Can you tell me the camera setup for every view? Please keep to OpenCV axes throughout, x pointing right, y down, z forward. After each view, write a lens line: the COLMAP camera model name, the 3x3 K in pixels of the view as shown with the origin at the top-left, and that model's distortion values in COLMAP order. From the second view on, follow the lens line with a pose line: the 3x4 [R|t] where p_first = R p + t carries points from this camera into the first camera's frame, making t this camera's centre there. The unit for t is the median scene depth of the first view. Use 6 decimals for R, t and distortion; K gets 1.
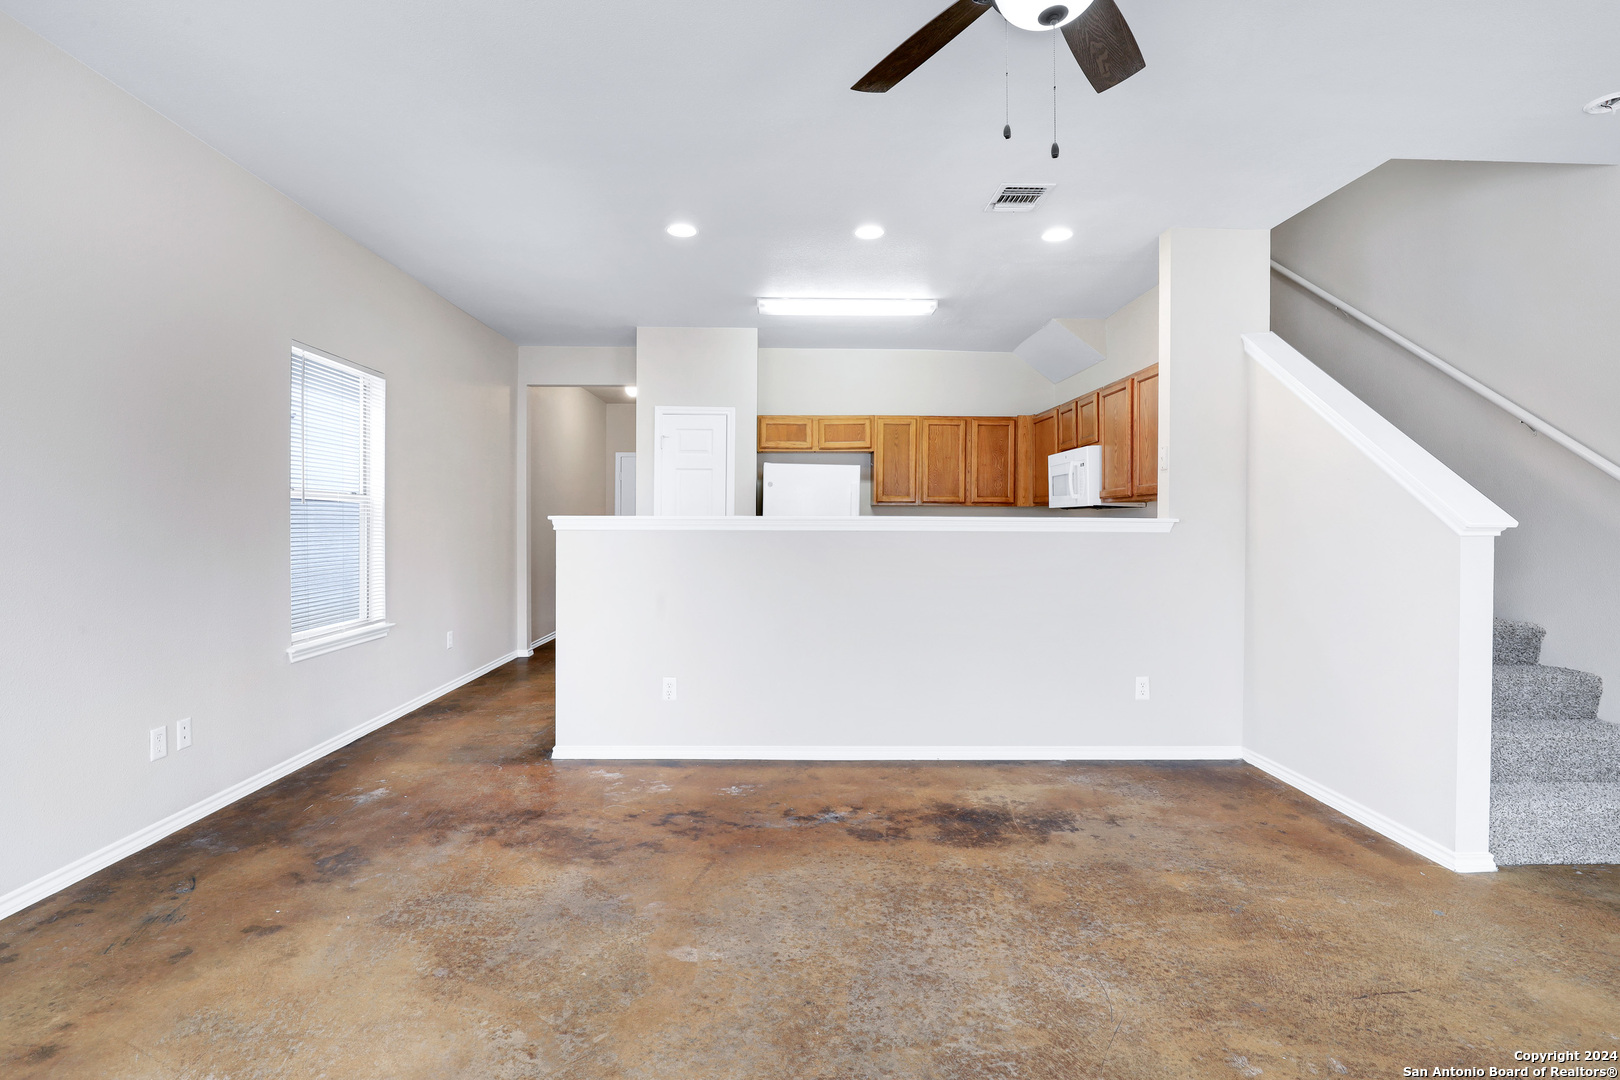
lens RADIAL K [[762.1, 0, 787.6], [0, 762.1, 529.8], [0, 0, 1]] dist [-0.032057, 0.005818]
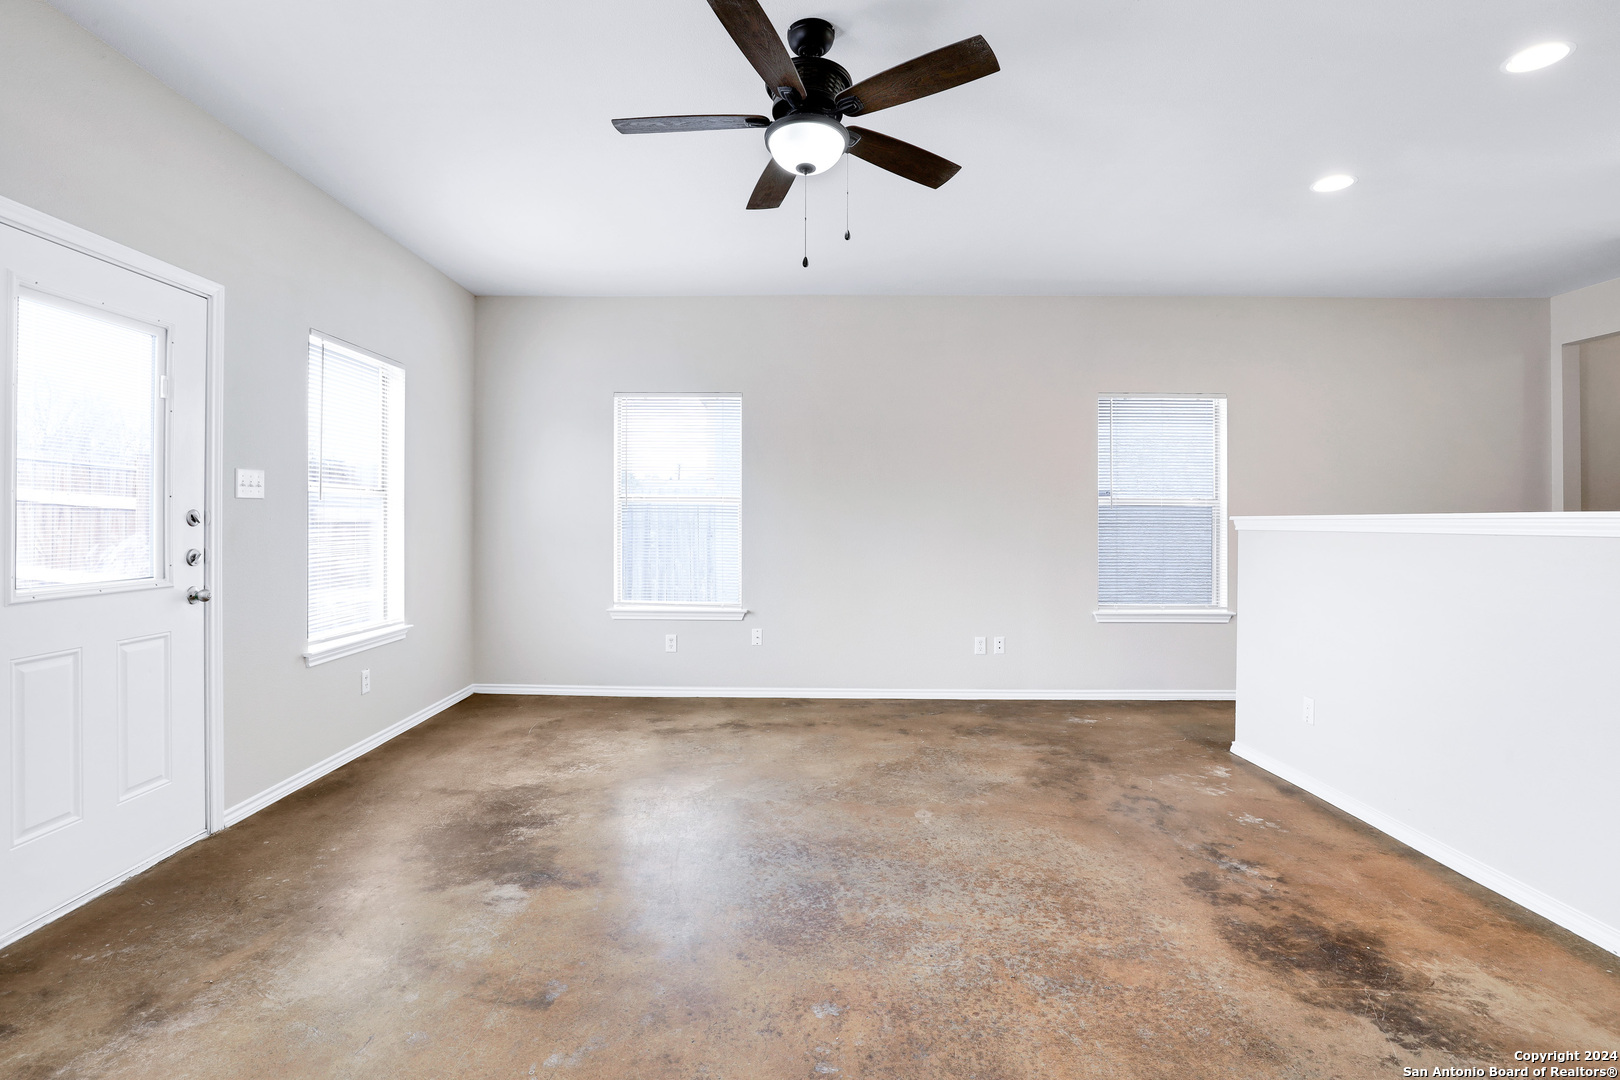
lens RADIAL K [[782.3, 0, 780.0], [0, 782.3, 513.1], [0, 0, 1]] dist [-0.025592, 0.002083]
pose [[-0.019194, -0.014366, -0.999713, 0.932118], [-0.013186, 0.999813, -0.014115, 0.001553], [0.999729, 0.012912, -0.019380, 0.497346]]
